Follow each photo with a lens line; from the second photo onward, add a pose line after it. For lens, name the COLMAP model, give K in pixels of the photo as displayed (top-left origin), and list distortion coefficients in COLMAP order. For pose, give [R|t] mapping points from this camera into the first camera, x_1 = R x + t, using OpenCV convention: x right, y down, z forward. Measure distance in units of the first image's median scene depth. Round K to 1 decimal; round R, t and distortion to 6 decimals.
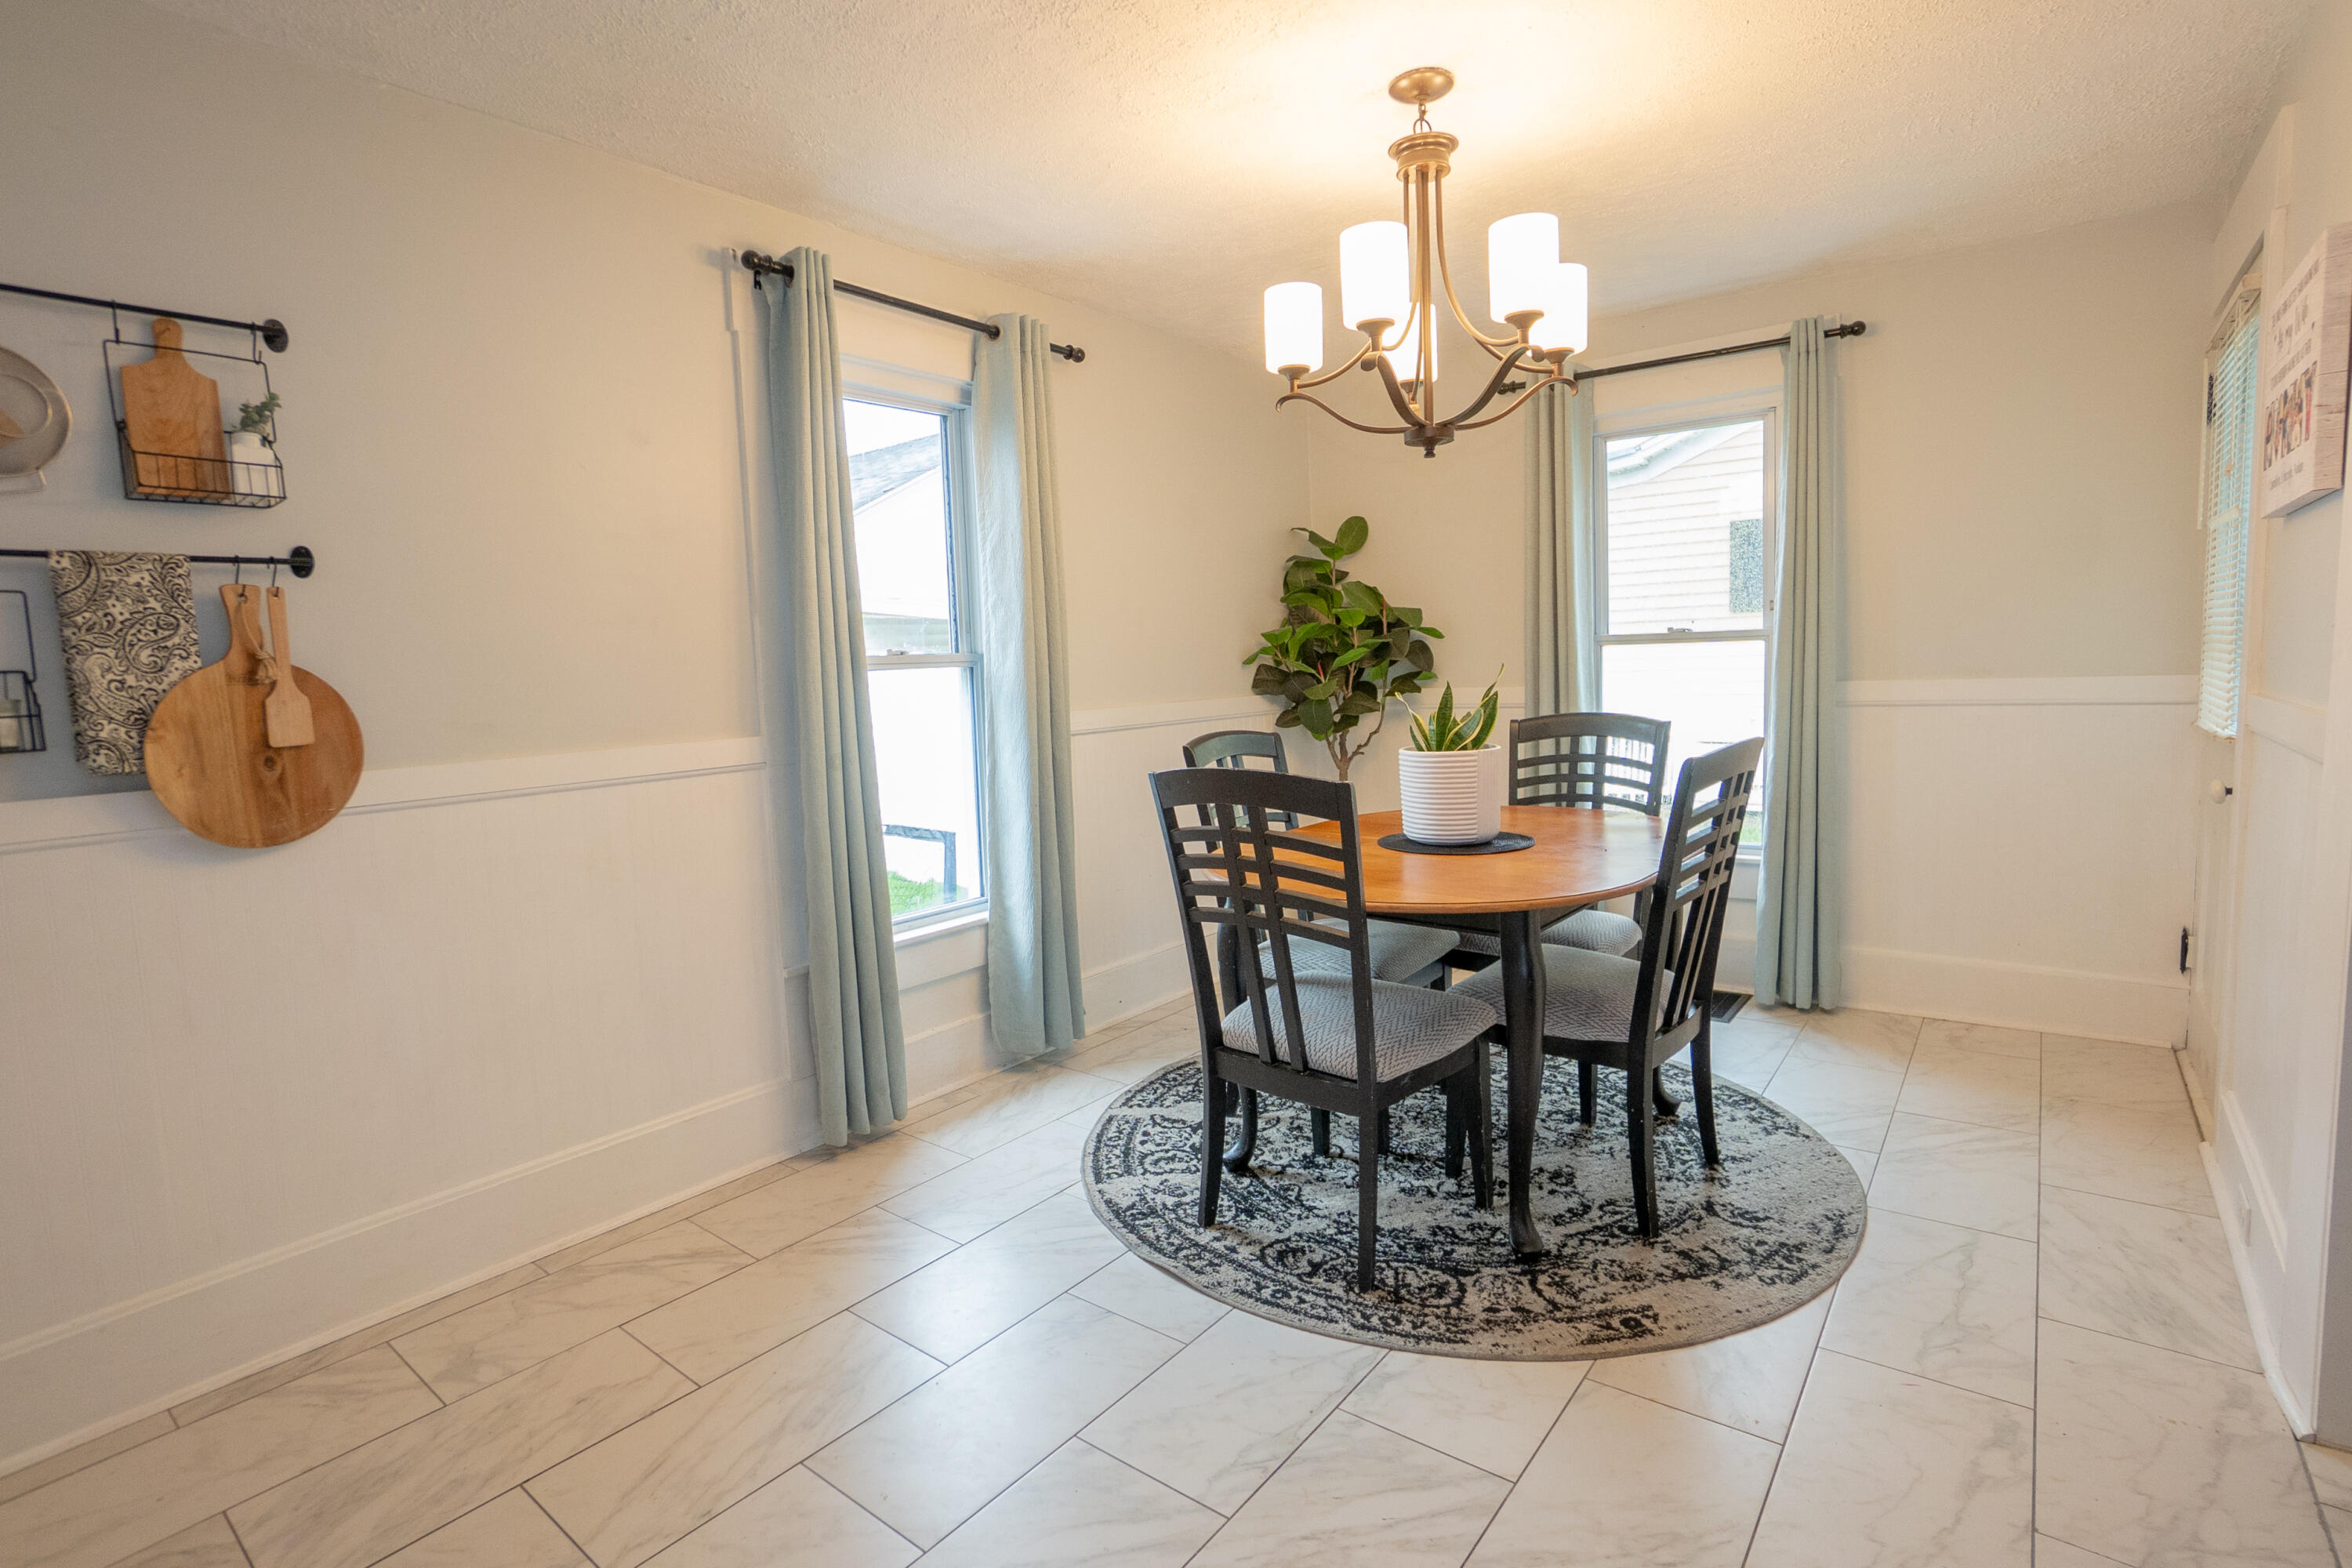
lens RADIAL K [[1133.0, 0, 1150.8], [0, 1133.0, 775.2], [0, 0, 1]] dist [-0.062021, 0.024444]
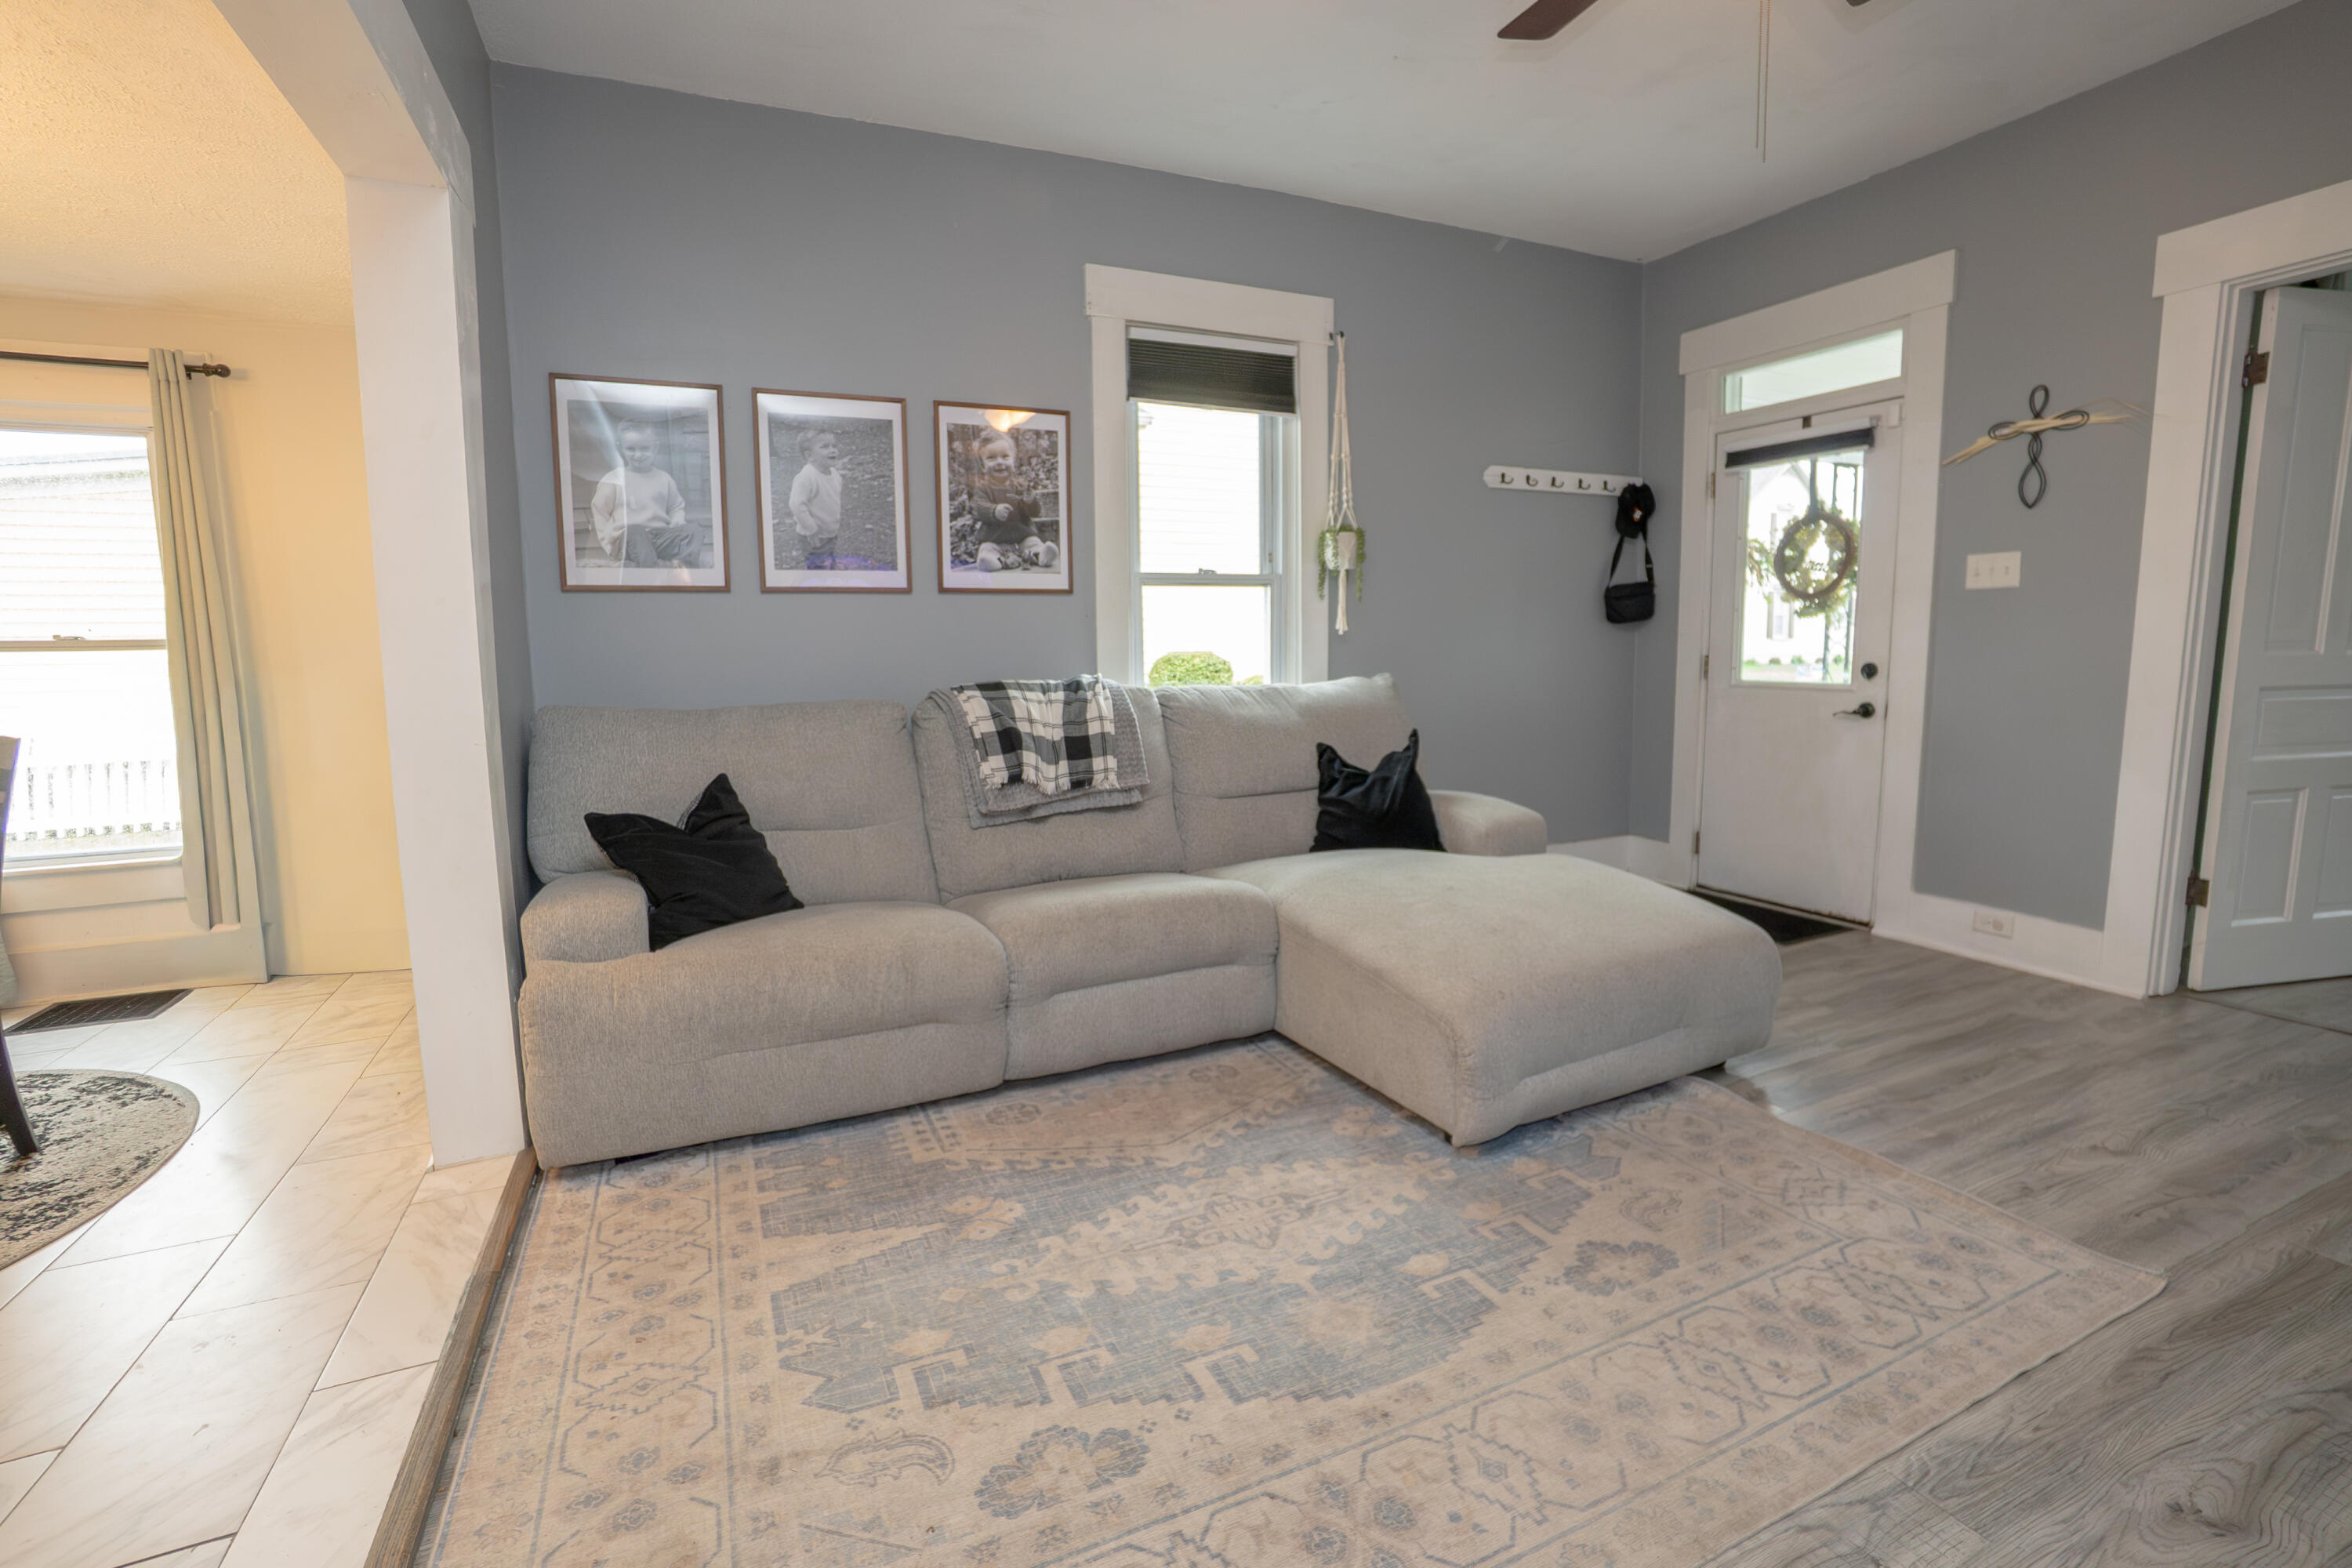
lens RADIAL K [[1047.2, 0, 1150.3], [0, 1047.2, 769.0], [0, 0, 1]] dist [-0.060505, 0.021499]
pose [[0.465584, -0.071107, 0.882142, 0.225526], [0.086464, 0.995653, 0.034622, 0.062333], [-0.880770, 0.060154, 0.469709, -0.419761]]
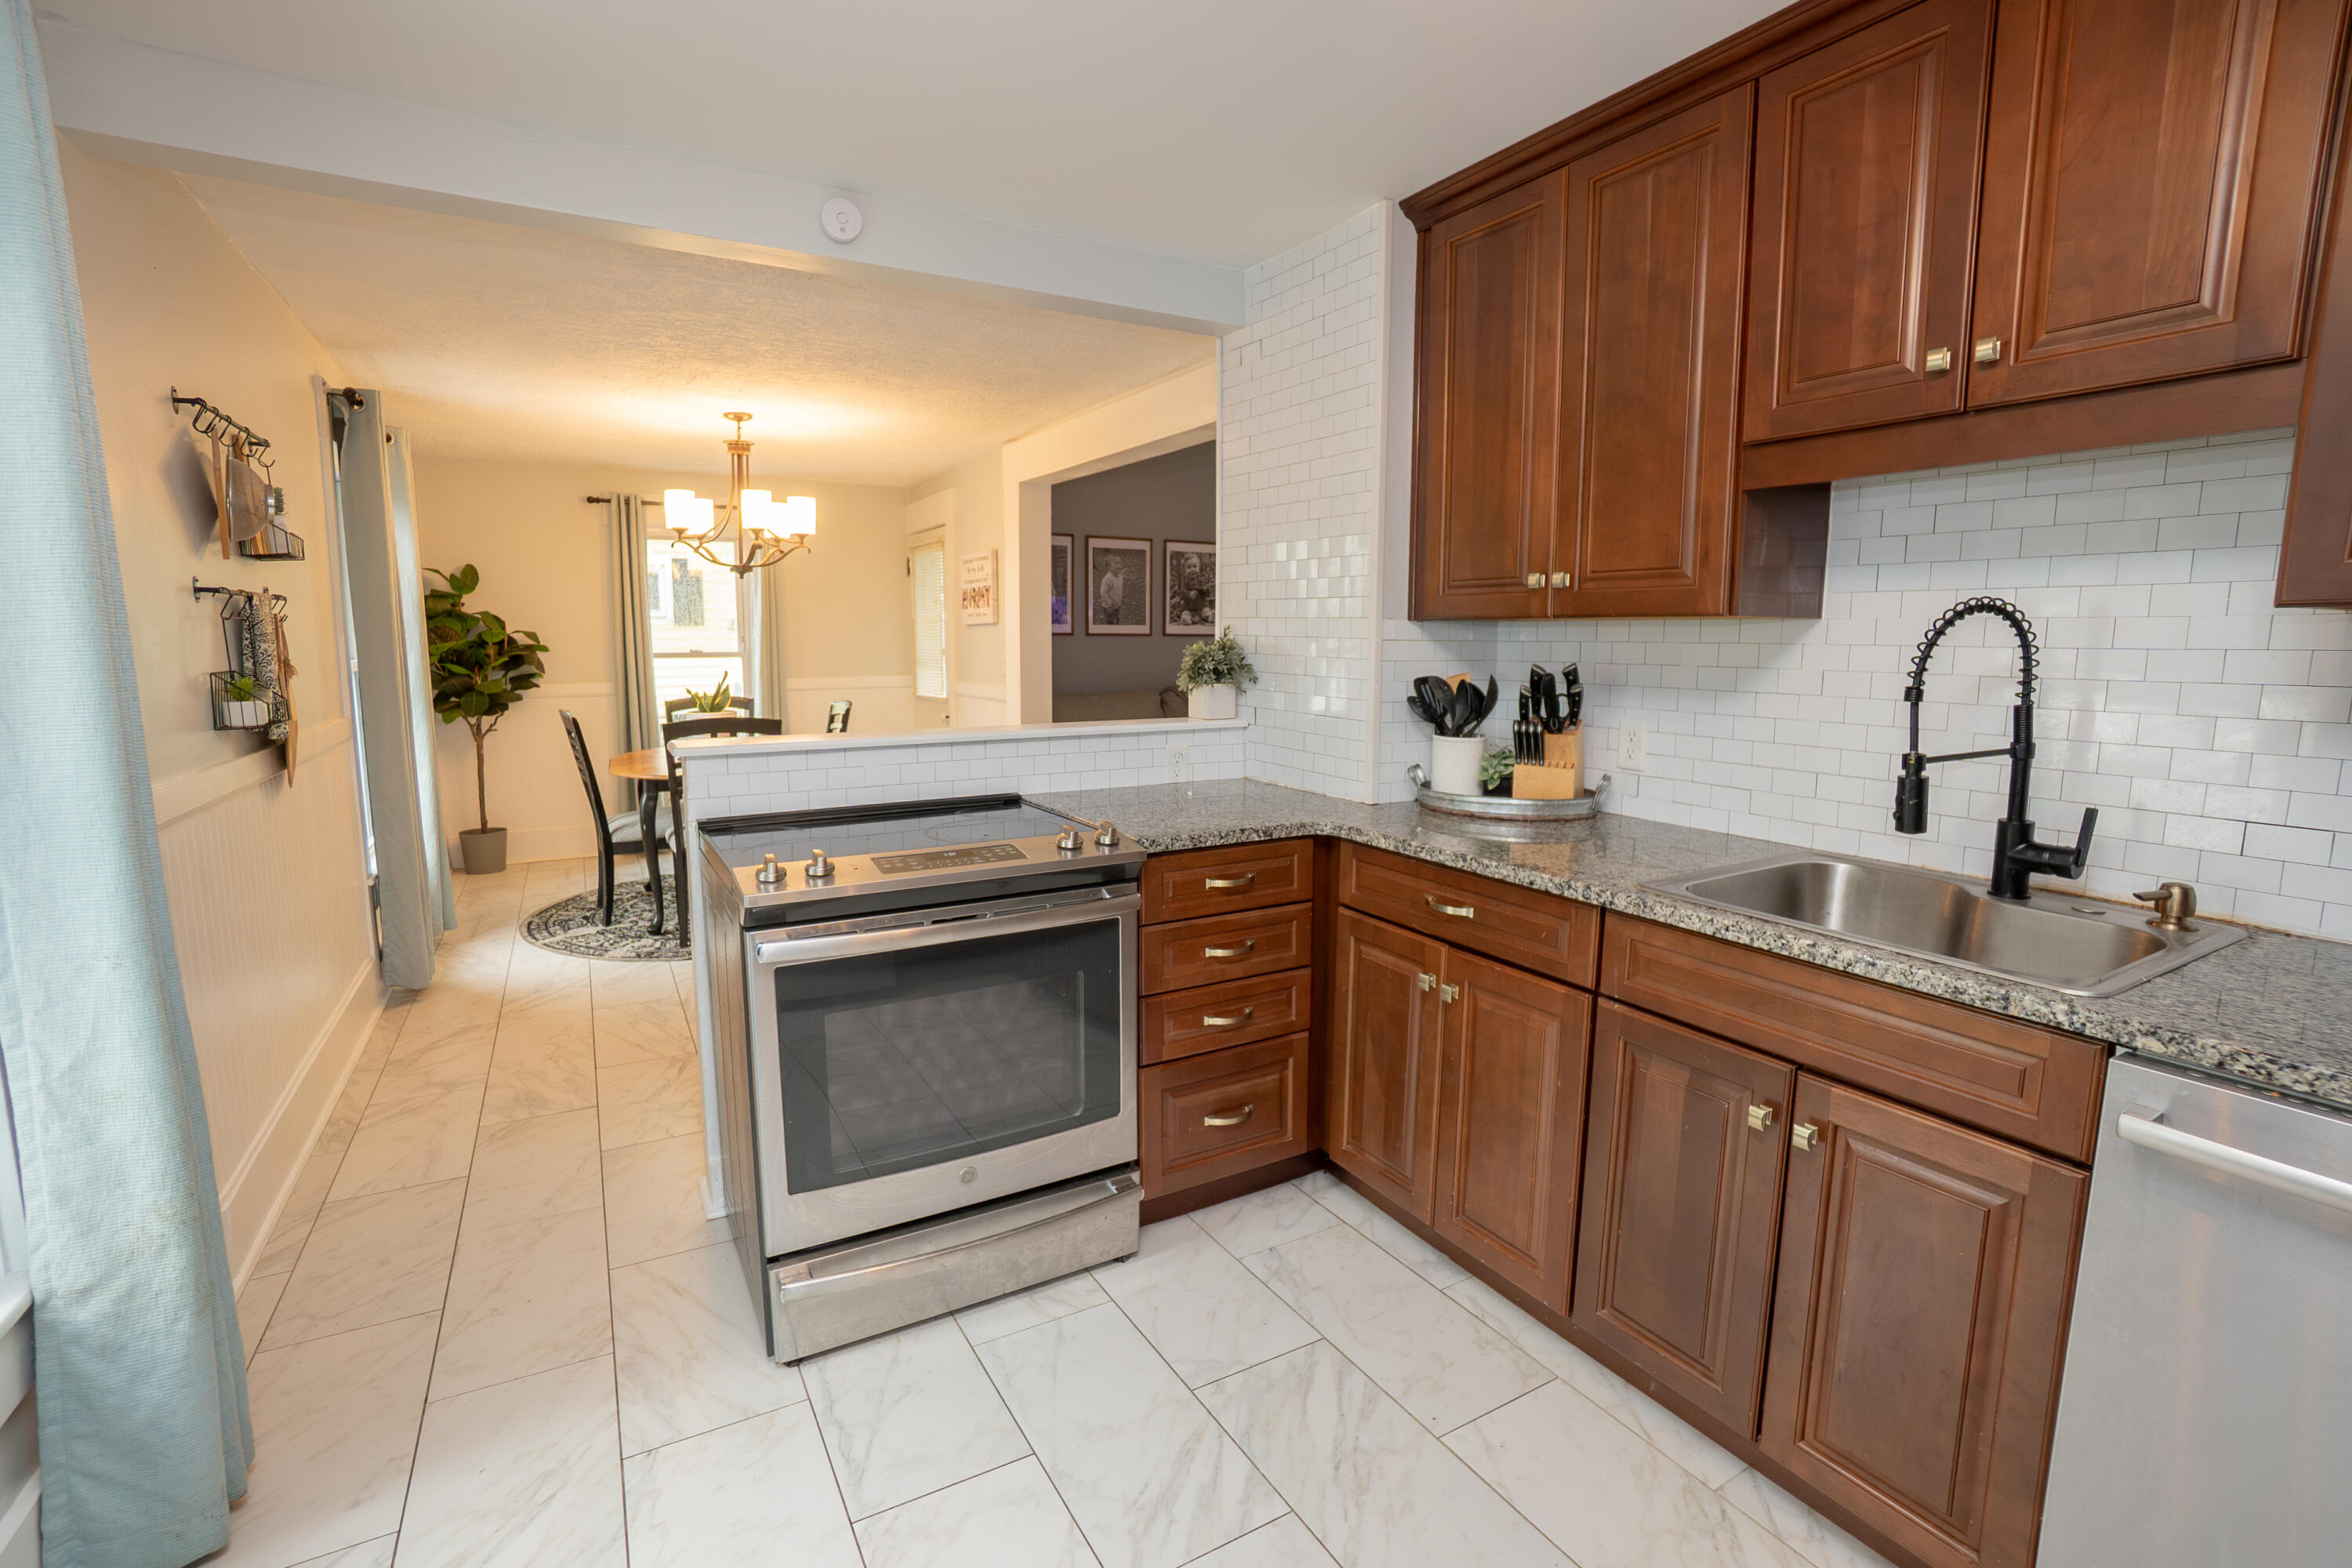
lens RADIAL K [[1047.2, 0, 1150.3], [0, 1047.2, 769.0], [0, 0, 1]] dist [-0.060505, 0.021499]
pose [[0.372254, -0.078962, 0.924766, -1.433906], [0.077148, 0.995559, 0.053951, 0.047834], [-0.924919, 0.051260, 0.376693, -0.533470]]
